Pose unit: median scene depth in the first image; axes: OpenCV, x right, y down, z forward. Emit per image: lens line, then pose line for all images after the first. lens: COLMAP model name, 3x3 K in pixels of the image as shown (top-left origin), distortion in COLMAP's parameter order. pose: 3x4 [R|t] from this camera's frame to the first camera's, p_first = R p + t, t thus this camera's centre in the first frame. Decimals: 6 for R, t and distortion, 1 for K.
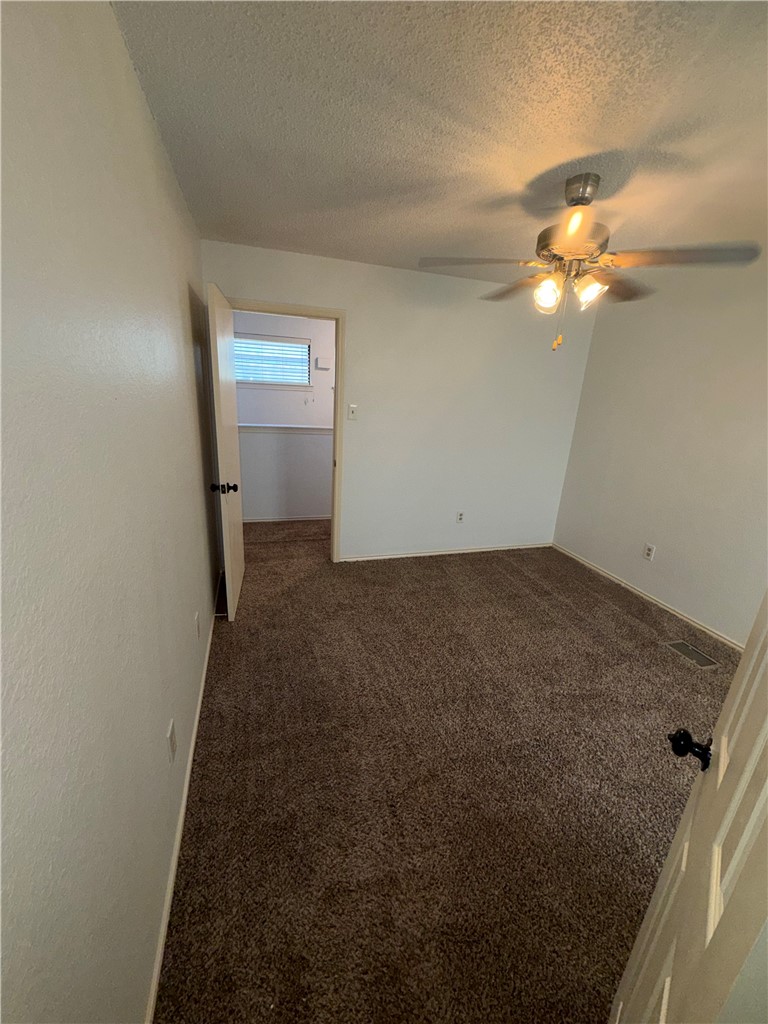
lens RADIAL K [[407.3, 0, 384.0], [0, 407.3, 512.0], [0, 0, 1]] dist [-0.000578, -0.000037]
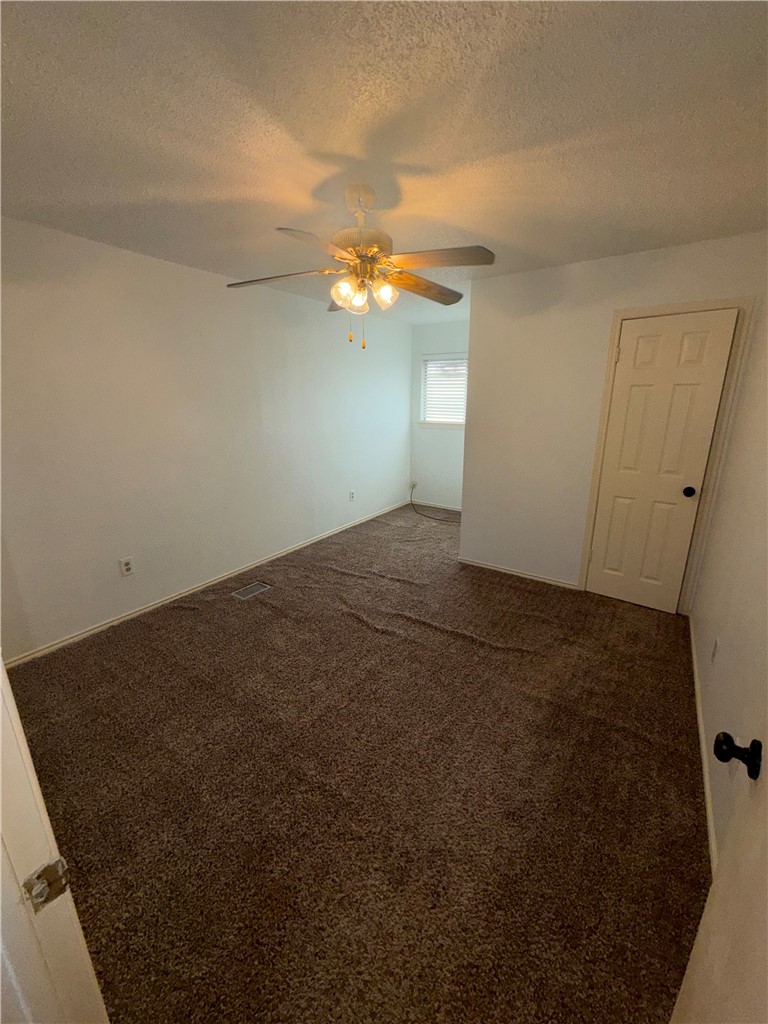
lens RADIAL K [[407.3, 0, 384.0], [0, 407.3, 512.0], [0, 0, 1]] dist [-0.000578, -0.000037]
pose [[-0.647697, -0.251216, 0.719291, -0.308587], [0.187304, 0.862603, 0.469929, -0.322010], [-0.738516, 0.439097, -0.511652, 1.044774]]
